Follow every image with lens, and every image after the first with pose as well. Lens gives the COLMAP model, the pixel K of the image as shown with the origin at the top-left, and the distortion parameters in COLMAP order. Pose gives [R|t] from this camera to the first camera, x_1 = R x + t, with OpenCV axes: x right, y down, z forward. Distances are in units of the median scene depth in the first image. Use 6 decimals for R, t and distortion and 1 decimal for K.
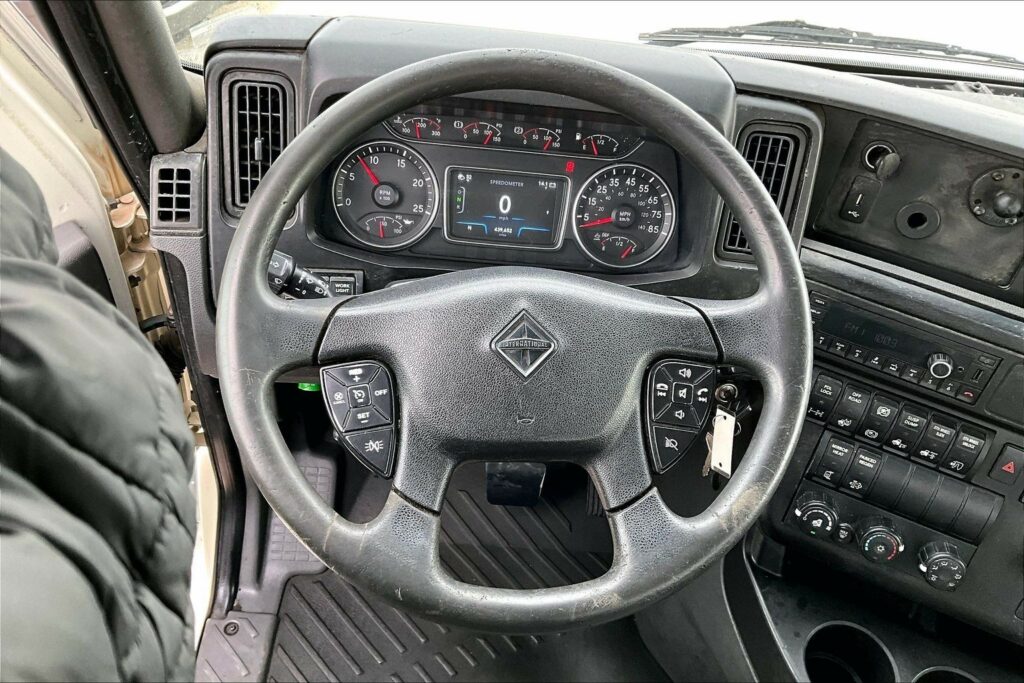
lens RADIAL K [[836.0, 0, 512.0], [0, 836.0, 341.5], [0, 0, 1]] dist [0.139990, -0.302646]
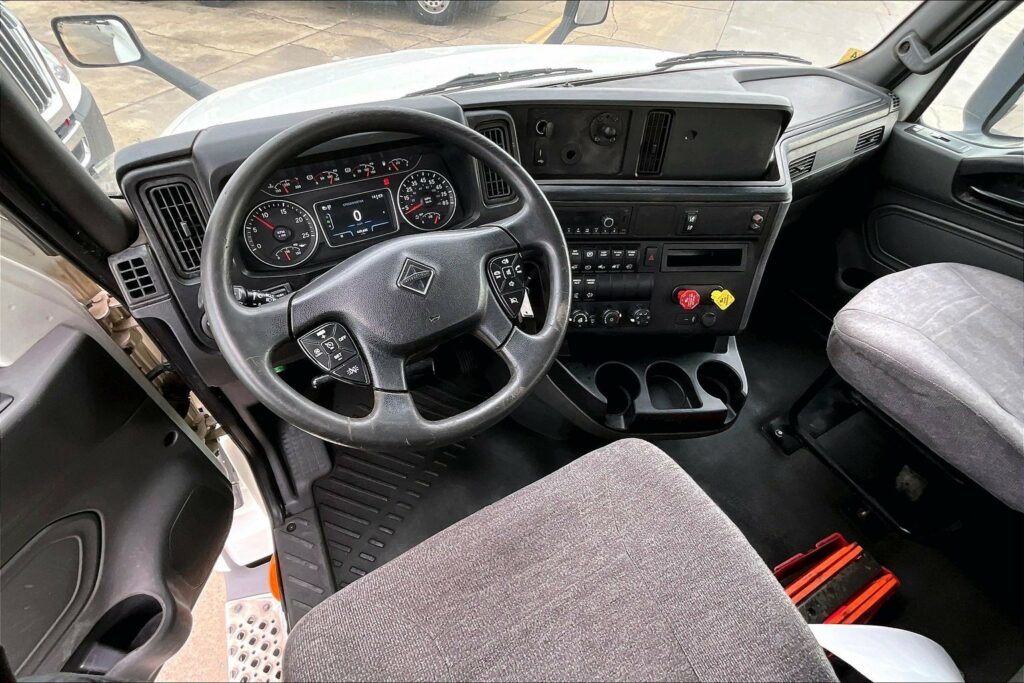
lens RADIAL K [[452.1, 0, 511.8], [0, 452.1, 314.4], [0, 0, 1]] dist [0.000402, 0.000608]
pose [[0.878002, -0.382324, 0.287993, -0.079185], [0.366099, 0.923990, 0.110516, 0.031653], [-0.308356, 0.008400, 0.951234, 0.068541]]
